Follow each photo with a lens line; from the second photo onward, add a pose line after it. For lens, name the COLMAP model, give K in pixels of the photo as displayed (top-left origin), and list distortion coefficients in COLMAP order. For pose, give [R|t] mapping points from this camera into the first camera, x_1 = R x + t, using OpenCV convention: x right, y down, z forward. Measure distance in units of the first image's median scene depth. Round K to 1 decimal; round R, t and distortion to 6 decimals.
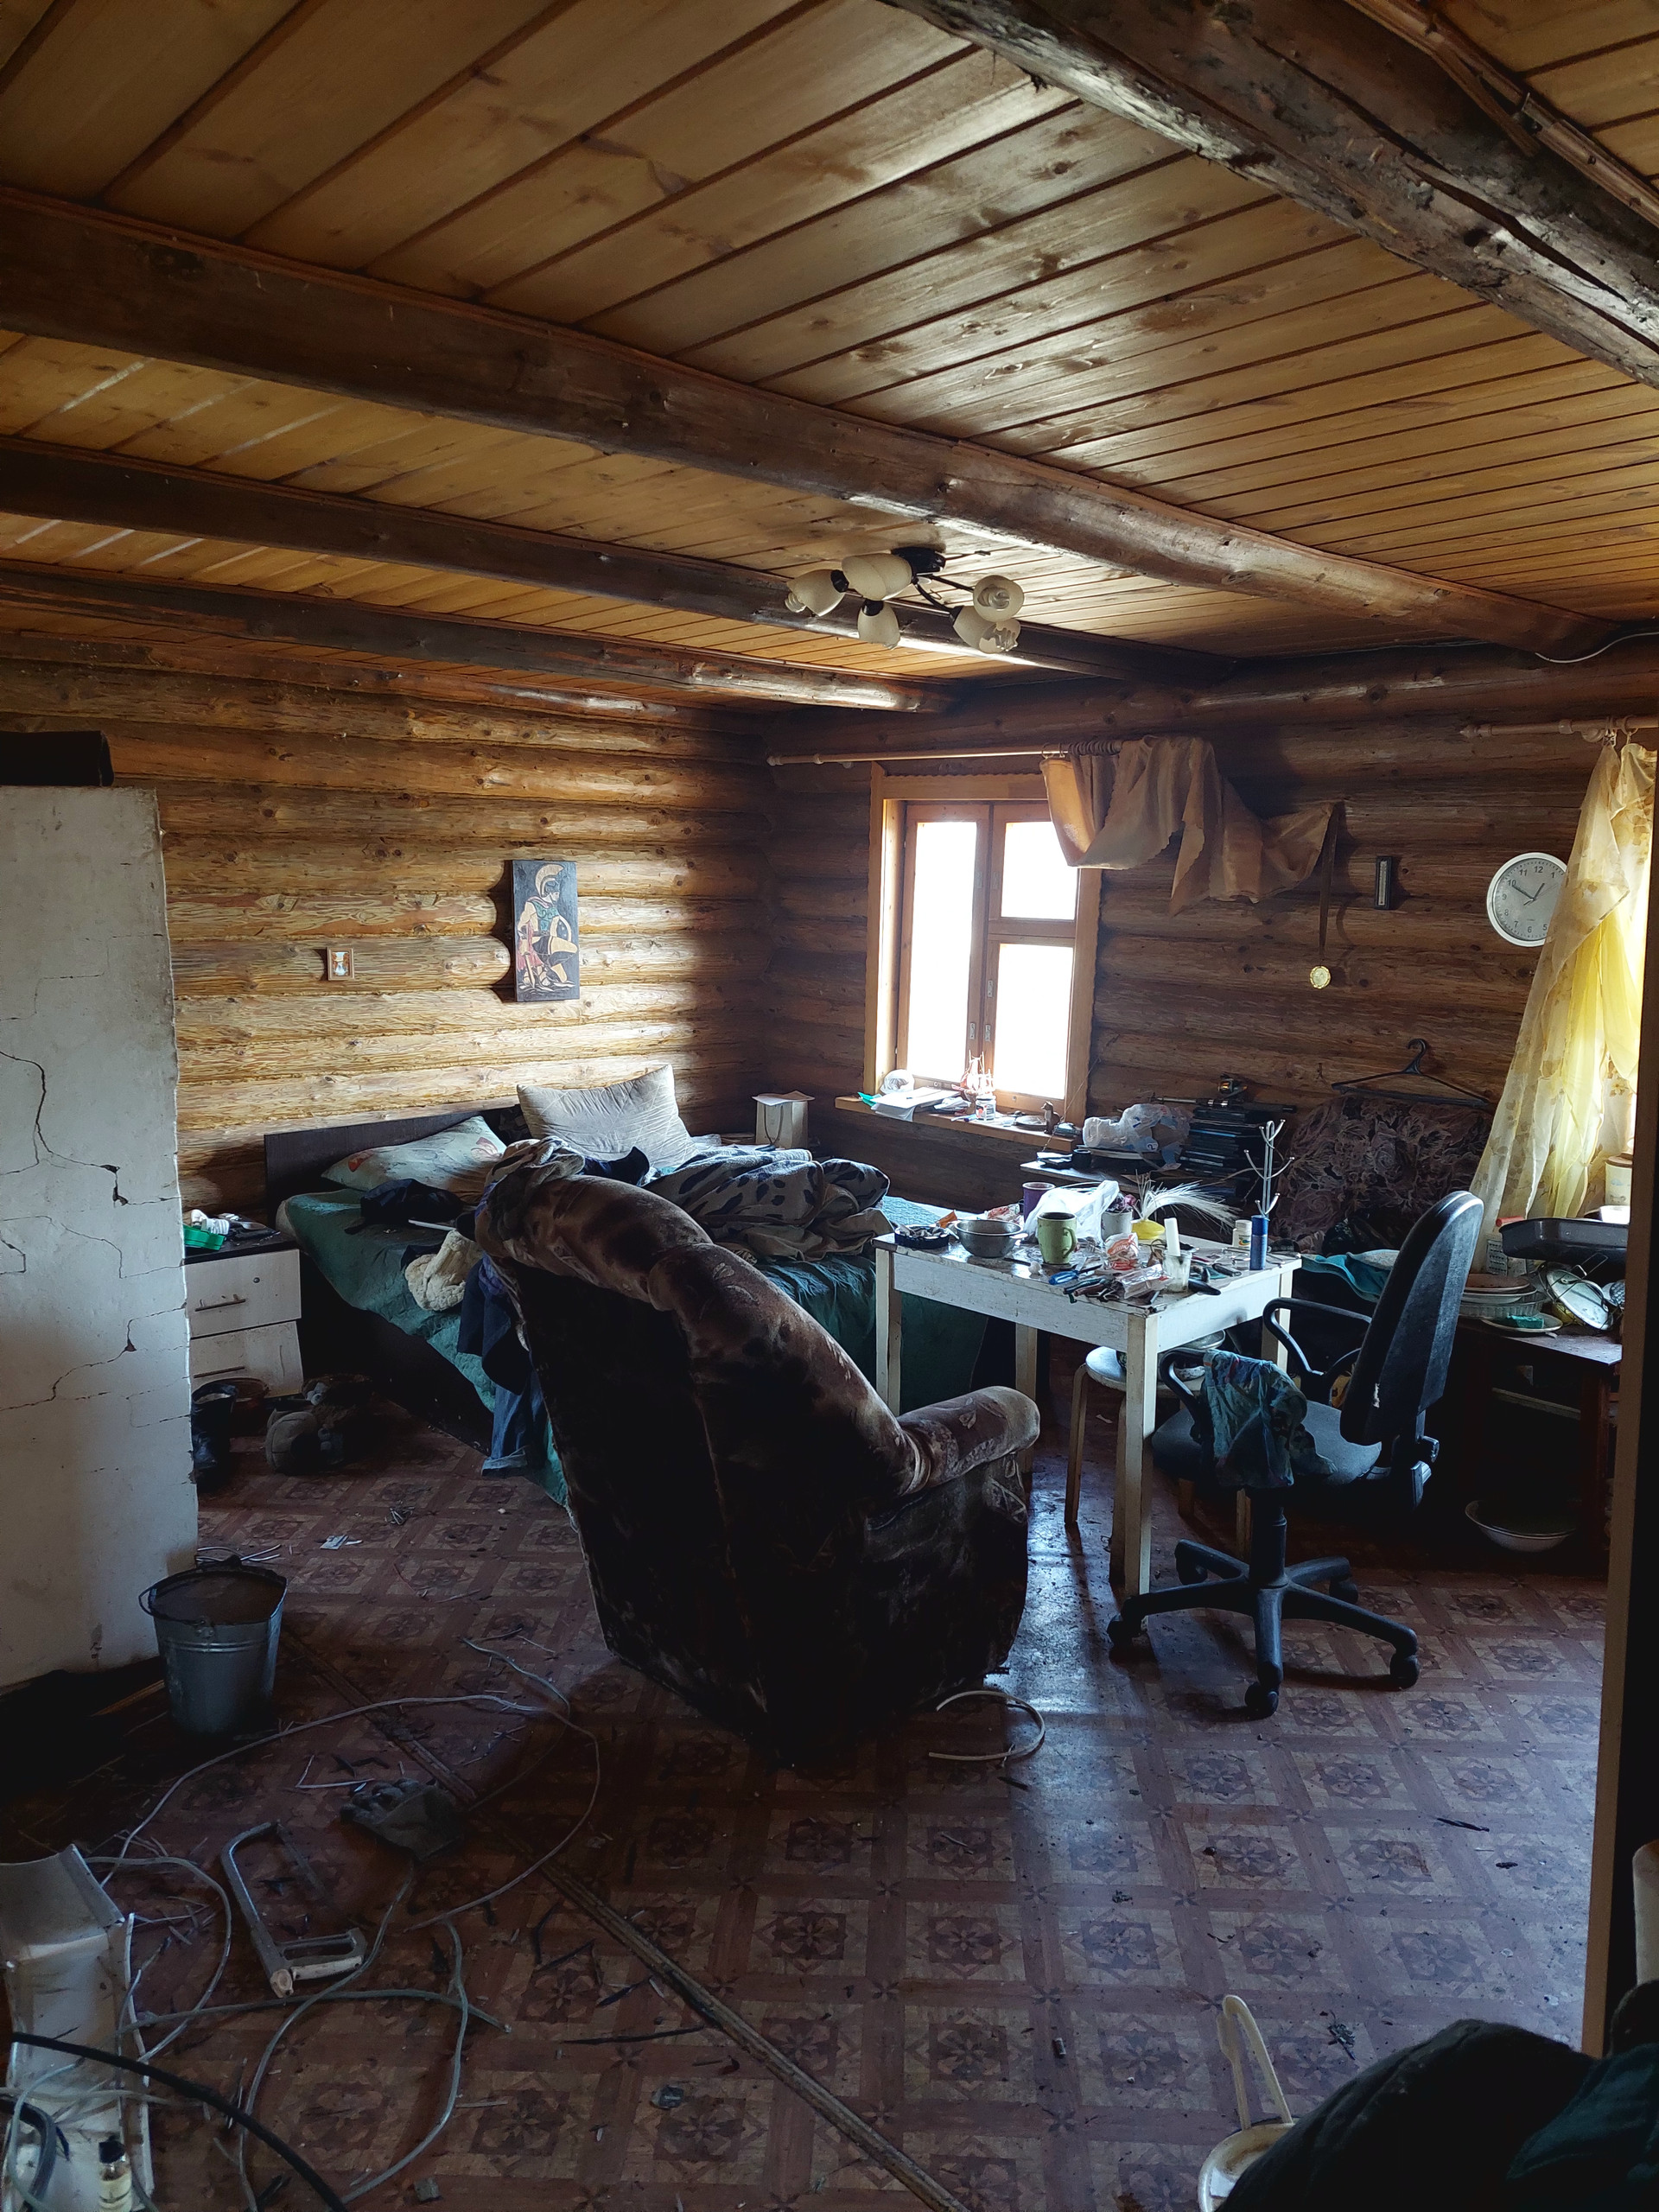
lens RADIAL K [[1642.6, 0, 828.1], [0, 1642.6, 1104.7], [0, 0, 1]] dist [0.034330, -0.016731]
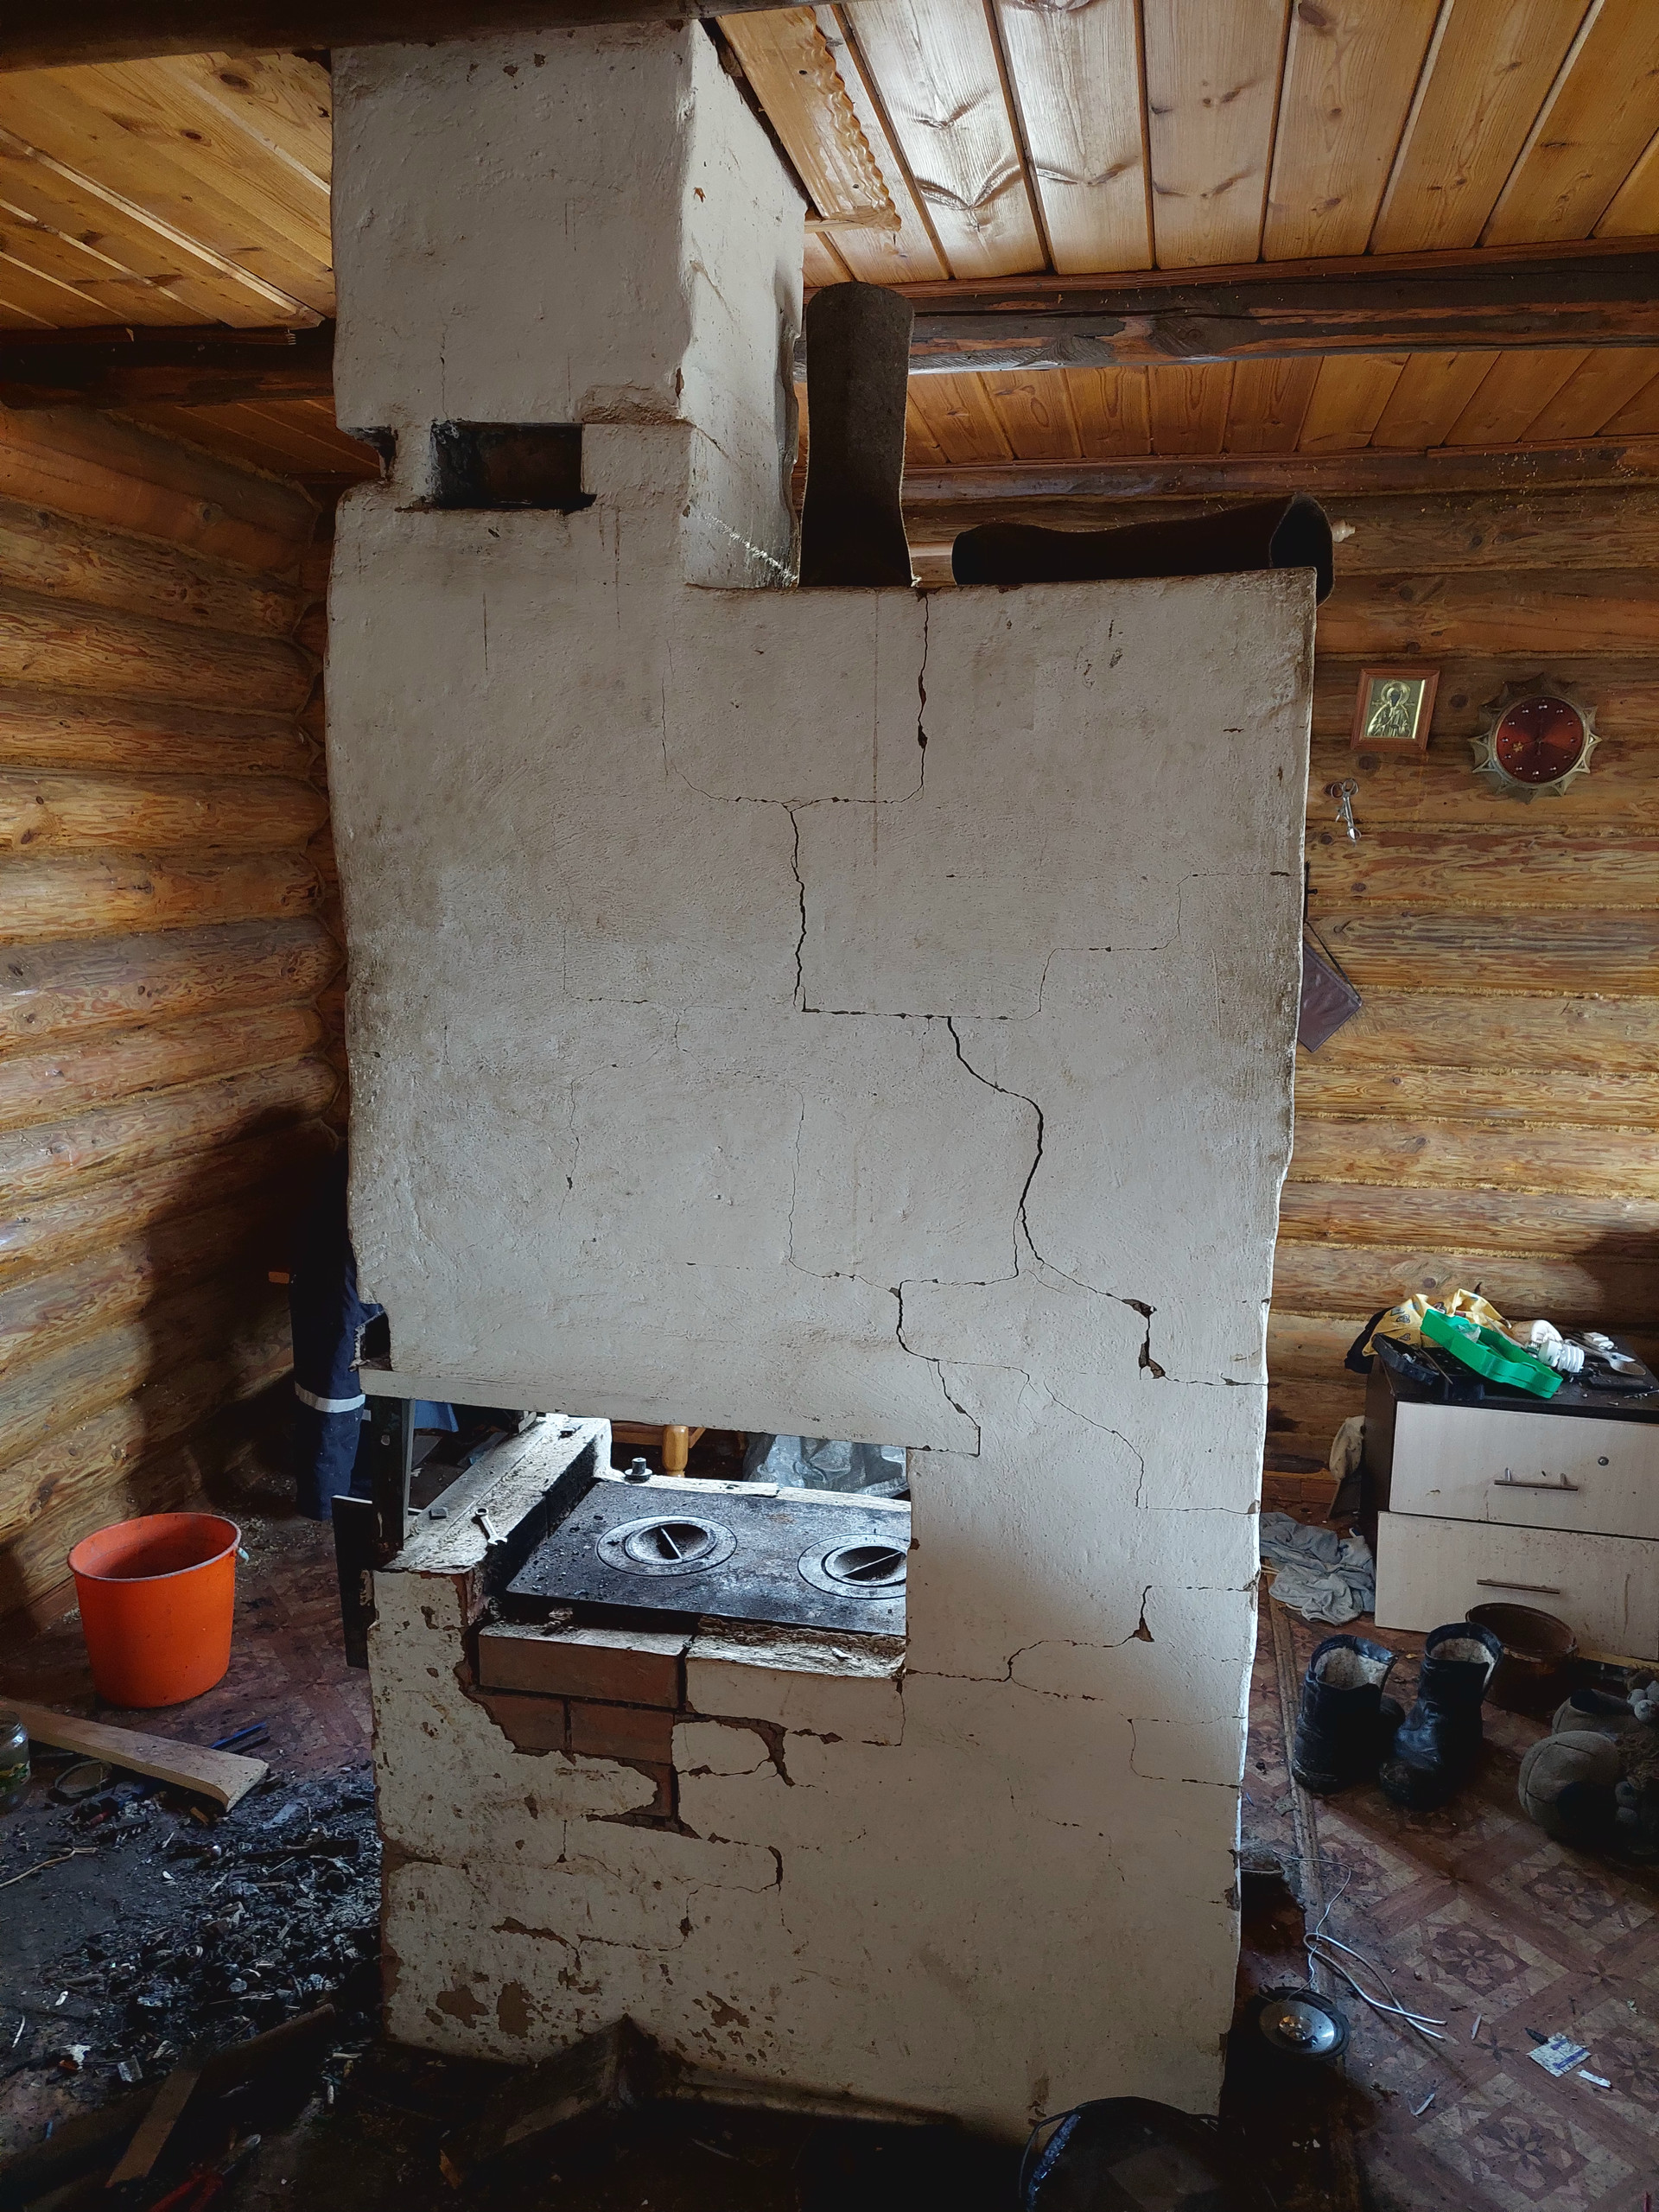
lens RADIAL K [[1642.6, 0, 837.4], [0, 1642.6, 1134.7], [0, 0, 1]] dist [0.034330, -0.016731]
pose [[0.609089, 0.146918, -0.779375, -0.072182], [-0.123331, 0.988284, 0.089914, -0.044787], [0.783454, 0.041355, 0.620072, 0.497275]]
